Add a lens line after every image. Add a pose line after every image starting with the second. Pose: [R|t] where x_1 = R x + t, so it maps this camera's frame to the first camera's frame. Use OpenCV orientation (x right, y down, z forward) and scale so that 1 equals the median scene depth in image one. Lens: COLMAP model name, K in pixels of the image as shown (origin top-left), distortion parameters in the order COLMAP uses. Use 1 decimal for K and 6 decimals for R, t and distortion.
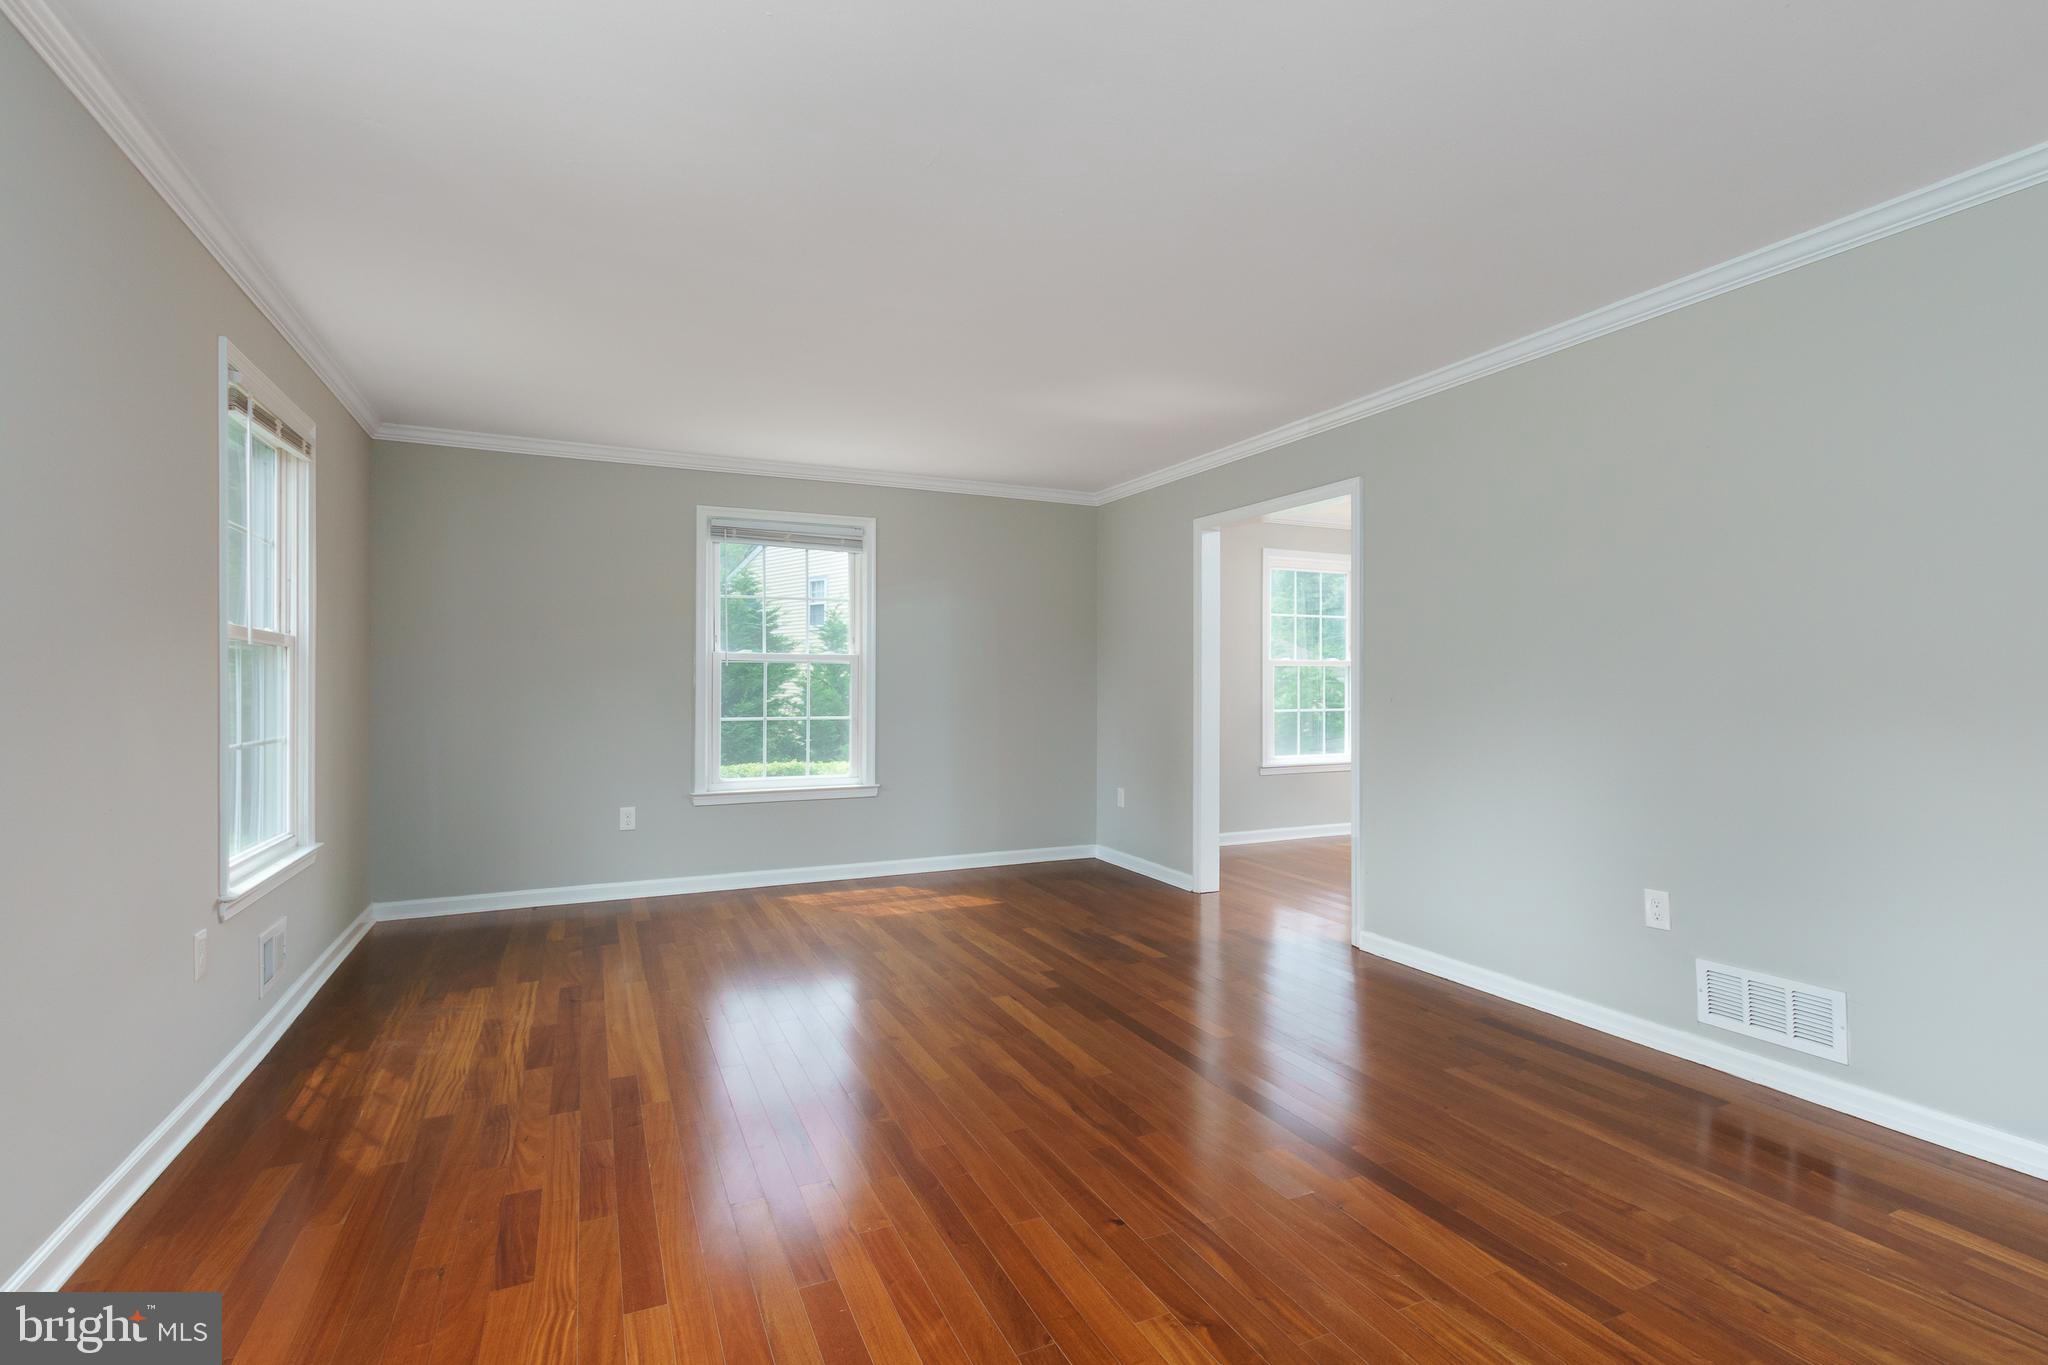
lens RADIAL K [[975.0, 0, 1066.8], [0, 975.0, 670.9], [0, 0, 1]] dist [0.007616, -0.000268]
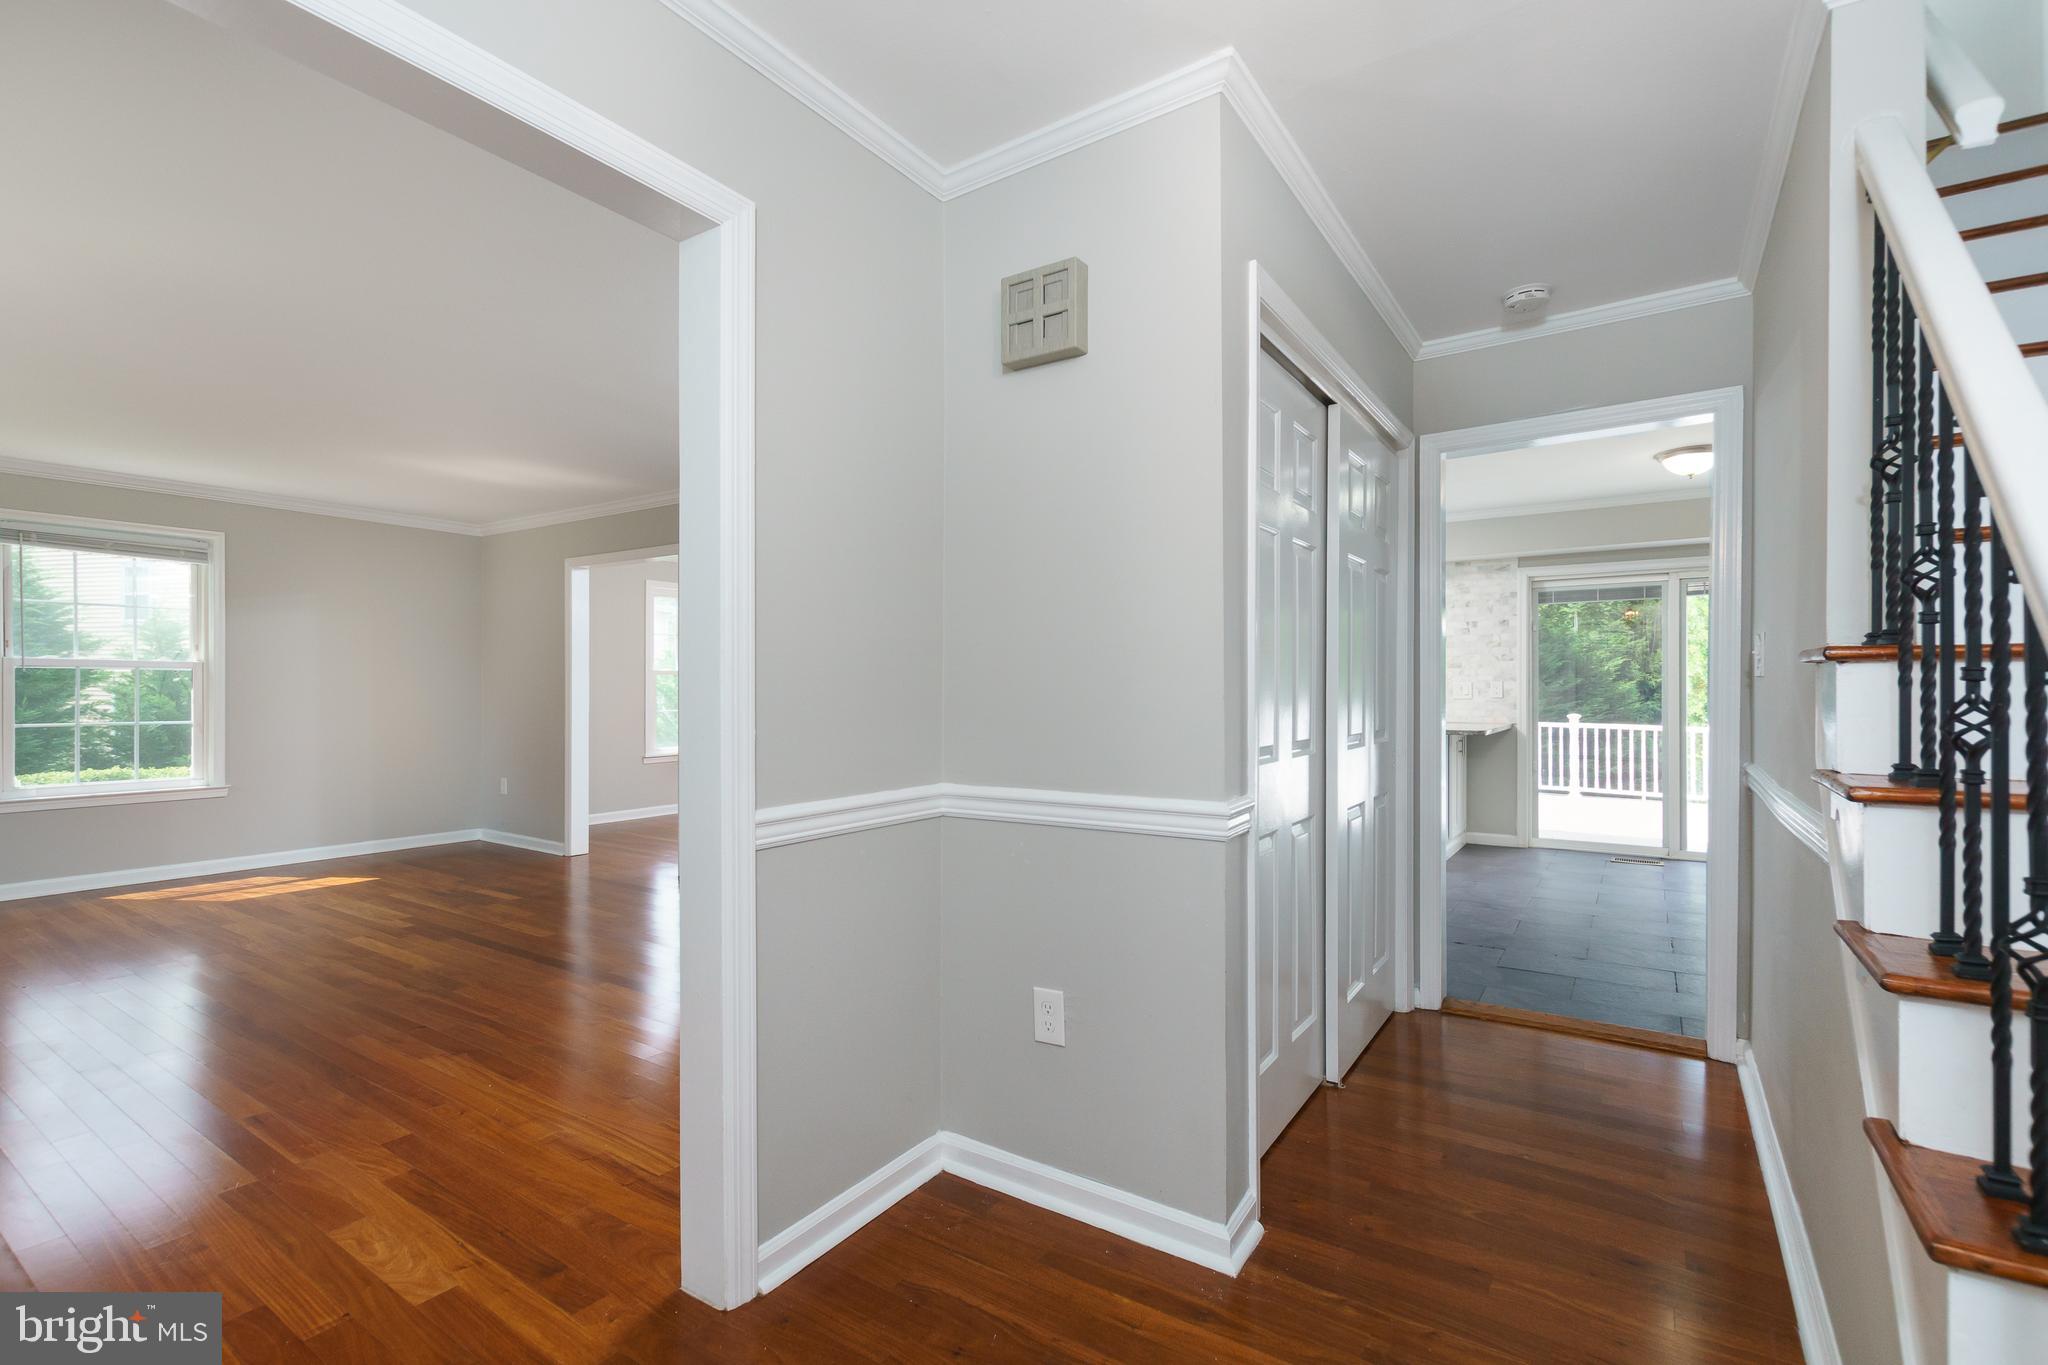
lens RADIAL K [[901.6, 0, 1048.6], [0, 901.6, 688.7], [0, 0, 1]] dist [0.005802, -0.001251]
pose [[0.857521, 0.000377, 0.514449, 0.077109], [-0.007189, 0.999911, 0.011250, -0.006588], [-0.514399, -0.013346, 0.857447, -0.358695]]
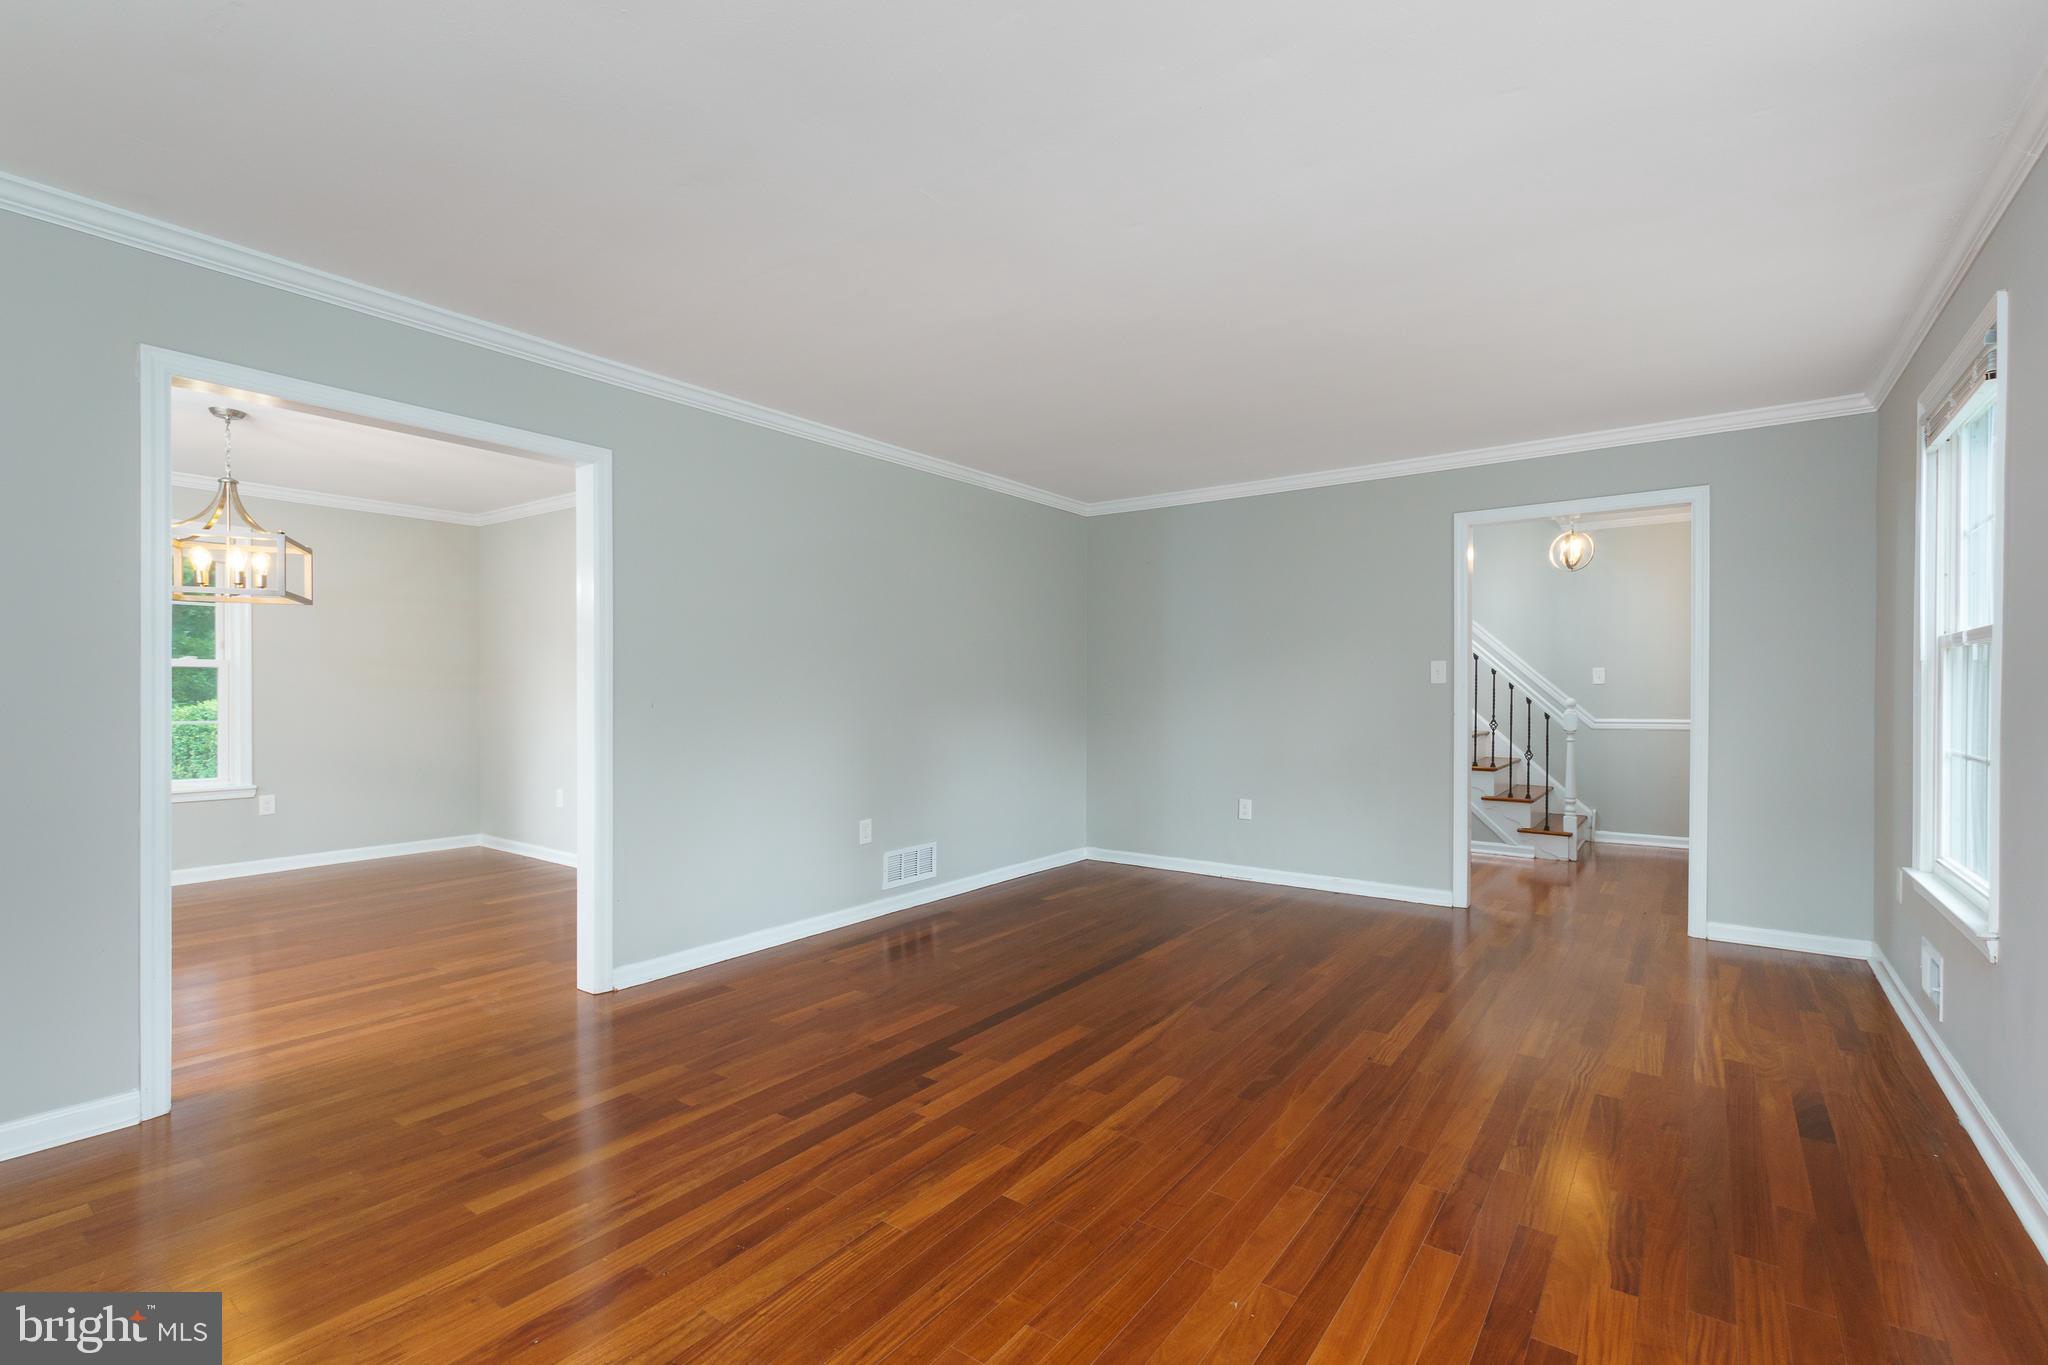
lens RADIAL K [[901.6, 0, 1042.6], [0, 901.6, 693.2], [0, 0, 1]] dist [0.005802, -0.001251]
pose [[-0.457793, -0.004159, 0.889049, -0.553171], [-0.009964, 0.999950, -0.000453, 0.013463], [-0.889003, -0.009067, -0.457812, 0.961011]]
